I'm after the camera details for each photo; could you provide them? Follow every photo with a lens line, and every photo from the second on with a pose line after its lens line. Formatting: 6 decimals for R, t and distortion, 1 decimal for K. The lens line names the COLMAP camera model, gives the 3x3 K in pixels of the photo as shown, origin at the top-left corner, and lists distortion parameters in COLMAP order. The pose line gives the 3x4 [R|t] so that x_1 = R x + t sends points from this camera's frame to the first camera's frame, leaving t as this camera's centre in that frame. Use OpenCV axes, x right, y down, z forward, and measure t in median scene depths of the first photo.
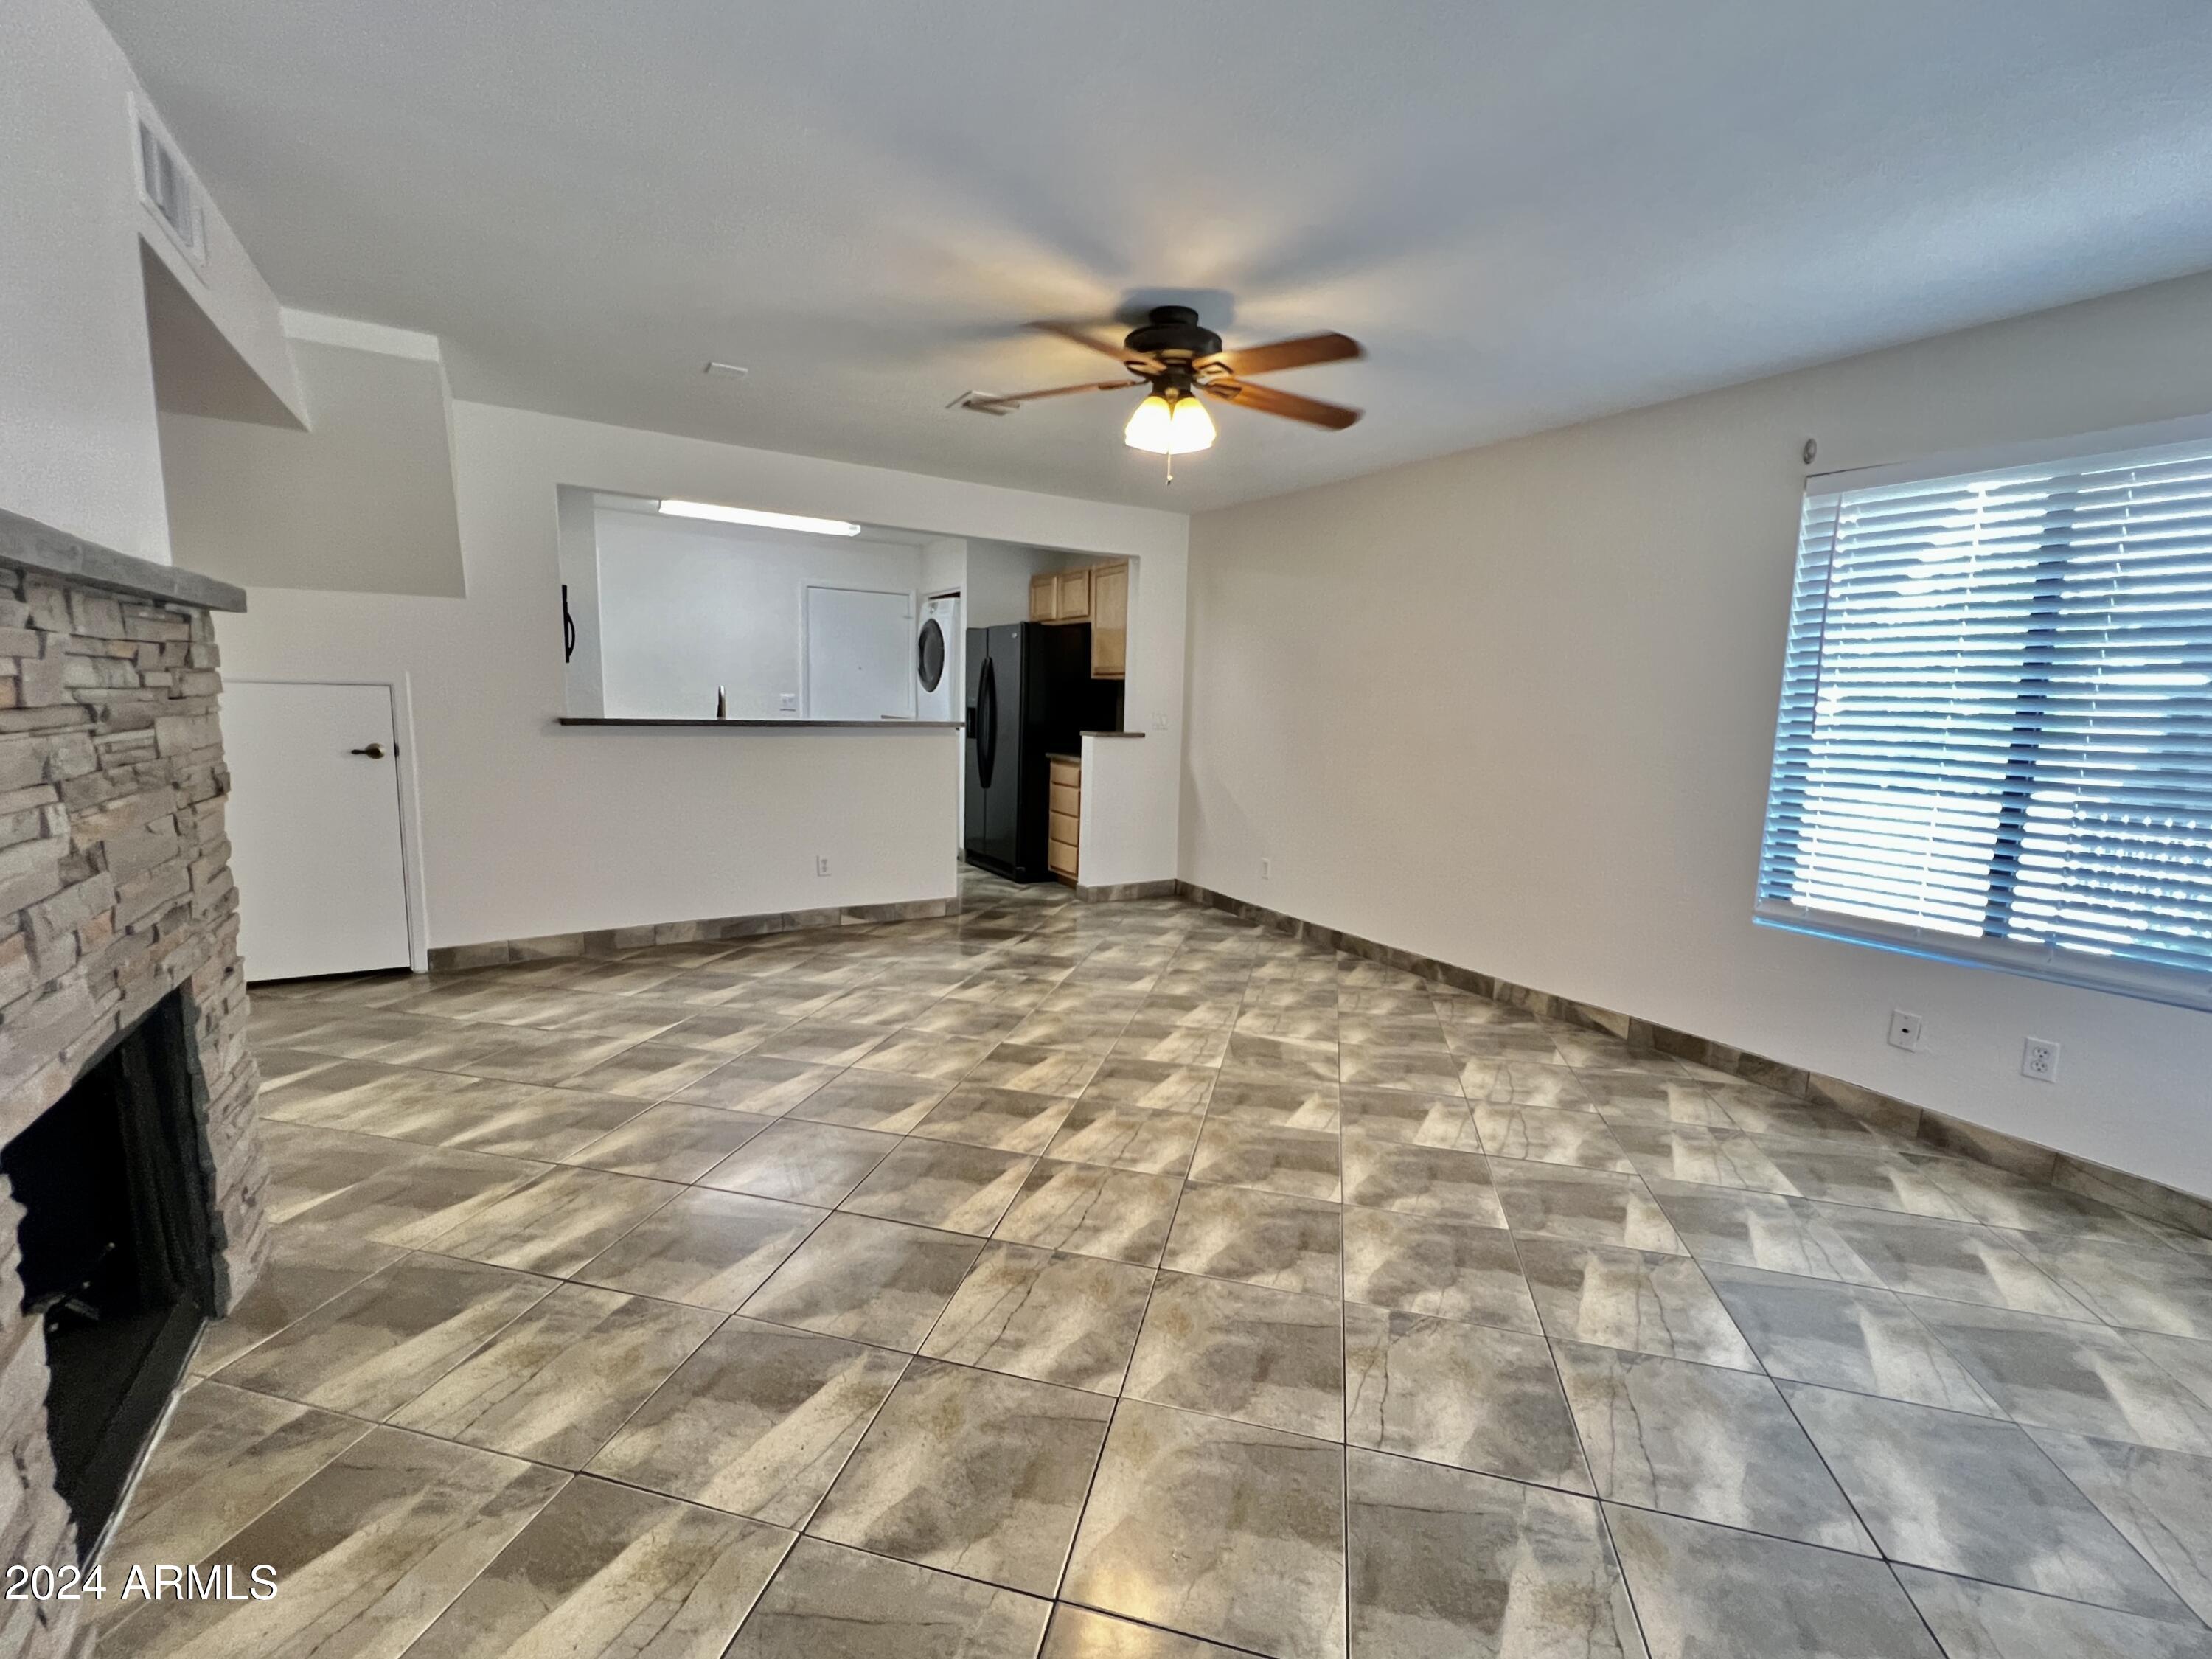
lens RADIAL K [[910.5, 0, 1106.0], [0, 910.5, 829.5], [0, 0, 1]] dist [-0.001067, -0.000108]
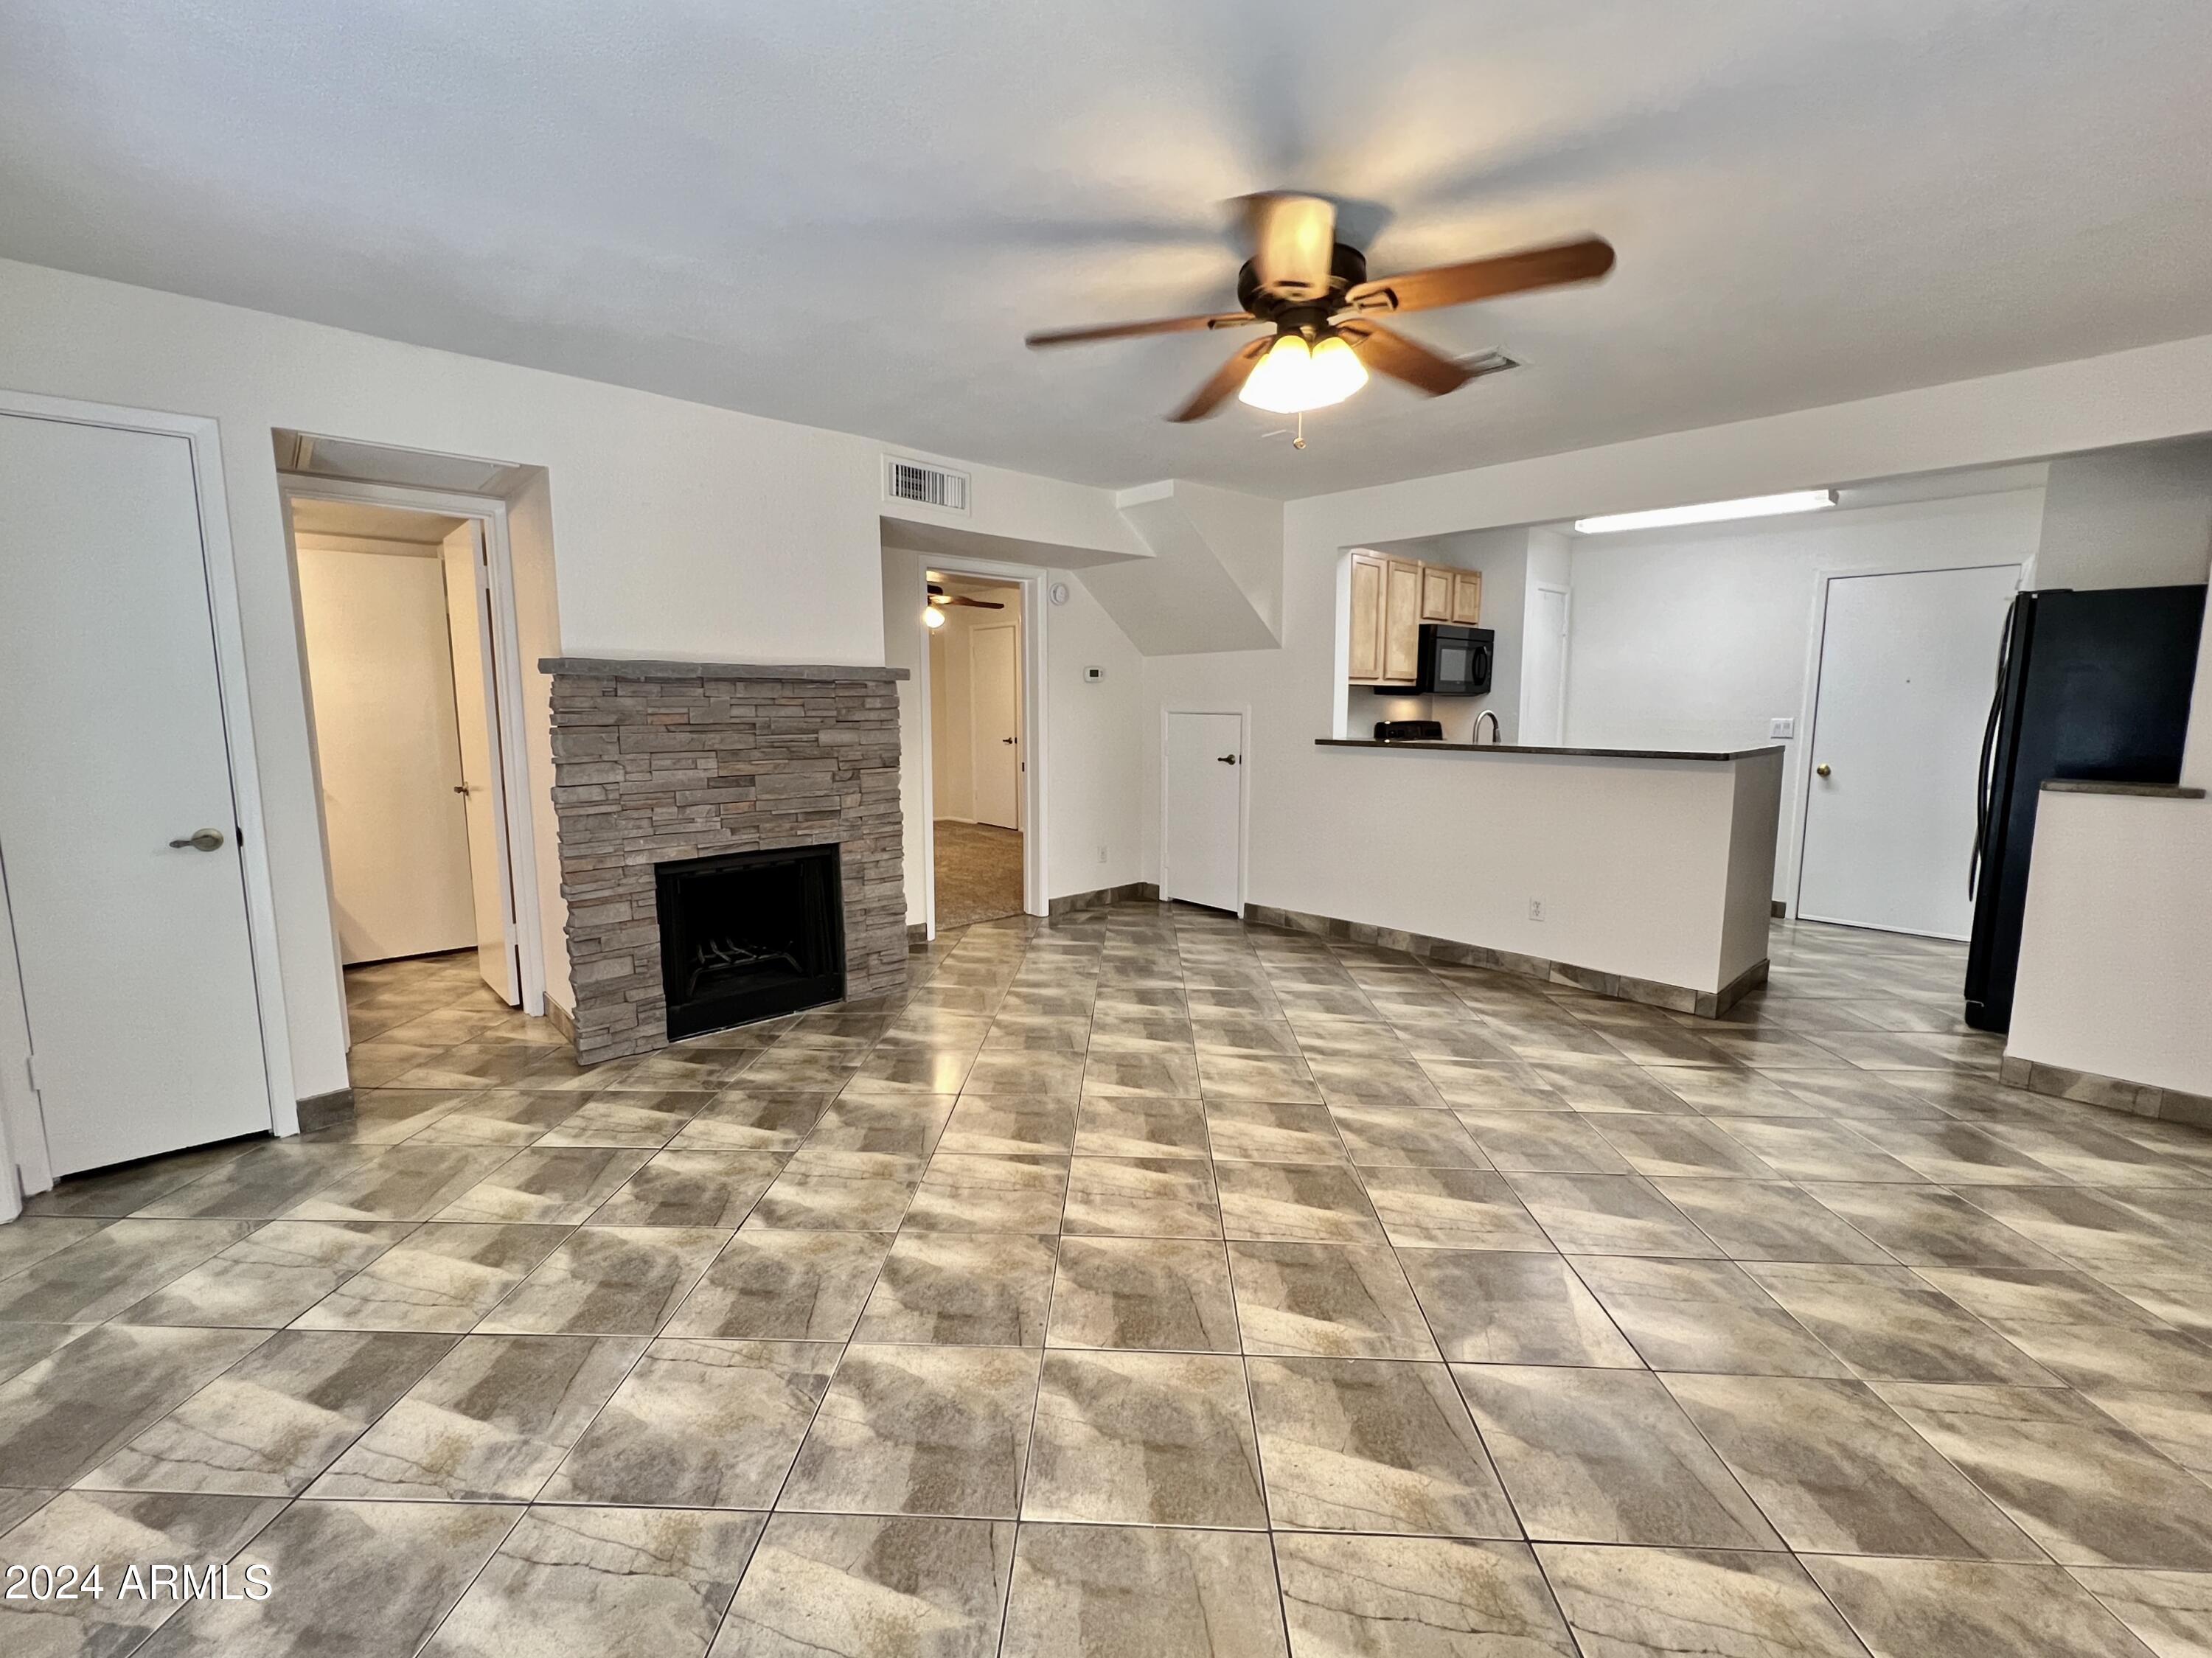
lens RADIAL K [[920.9, 0, 1106.0], [0, 920.9, 829.0], [0, 0, 1]] dist [0.001085, 0.000194]
pose [[0.220955, 0.107068, -0.969389, 0.829649], [-0.138391, 0.987340, 0.077507, -0.087946], [0.965415, 0.117030, 0.232975, 0.672028]]
